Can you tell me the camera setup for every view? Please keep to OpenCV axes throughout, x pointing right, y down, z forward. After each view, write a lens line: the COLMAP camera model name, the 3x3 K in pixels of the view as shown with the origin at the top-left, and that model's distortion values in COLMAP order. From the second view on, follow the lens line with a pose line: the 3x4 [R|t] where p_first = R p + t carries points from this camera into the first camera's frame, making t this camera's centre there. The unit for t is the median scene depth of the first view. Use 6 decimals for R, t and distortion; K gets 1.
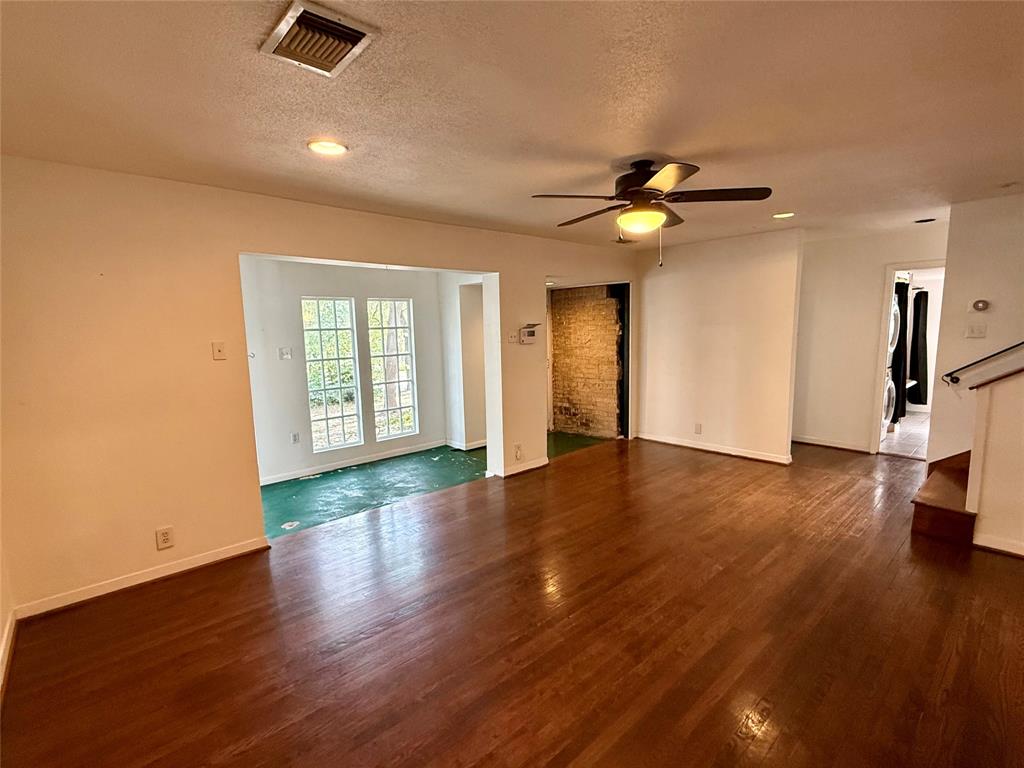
lens RADIAL K [[478.8, 0, 512.3], [0, 478.8, 384.8], [0, 0, 1]] dist [0.001996, -0.000017]
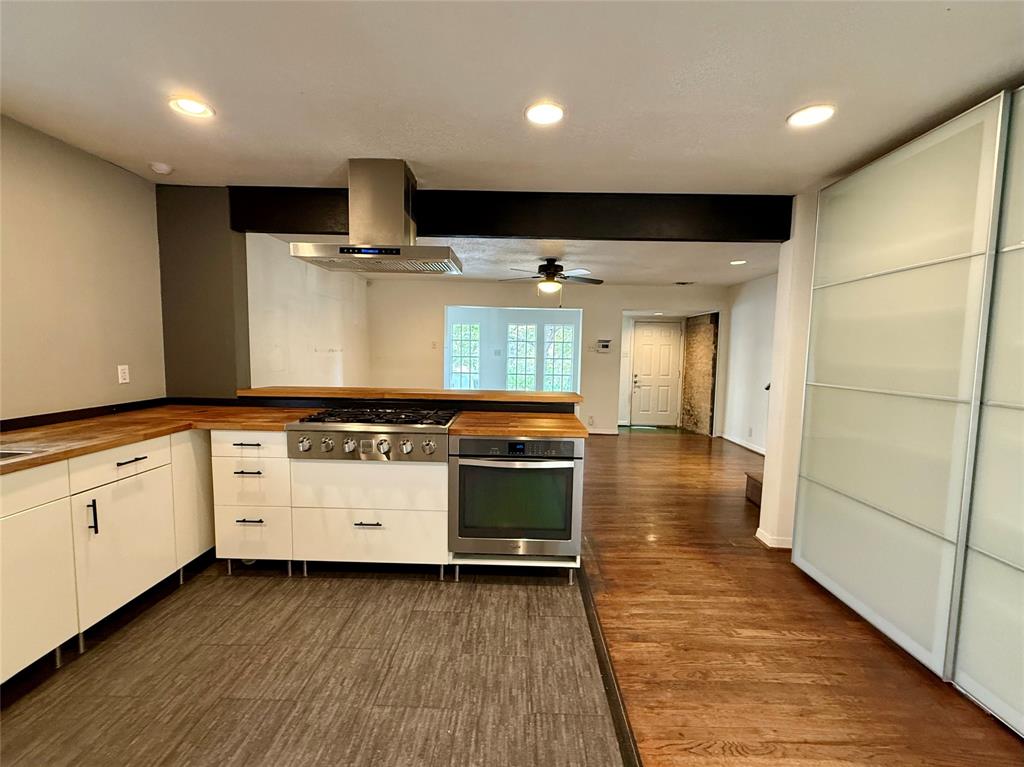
lens RADIAL K [[434.6, 0, 509.8], [0, 434.6, 385.6], [0, 0, 1]] dist [0.001906, -0.000379]
pose [[0.724825, 0.094748, -0.682386, 0.627067], [-0.122746, 0.992410, 0.007414, 0.038695], [0.677910, 0.078386, 0.730954, -0.194023]]
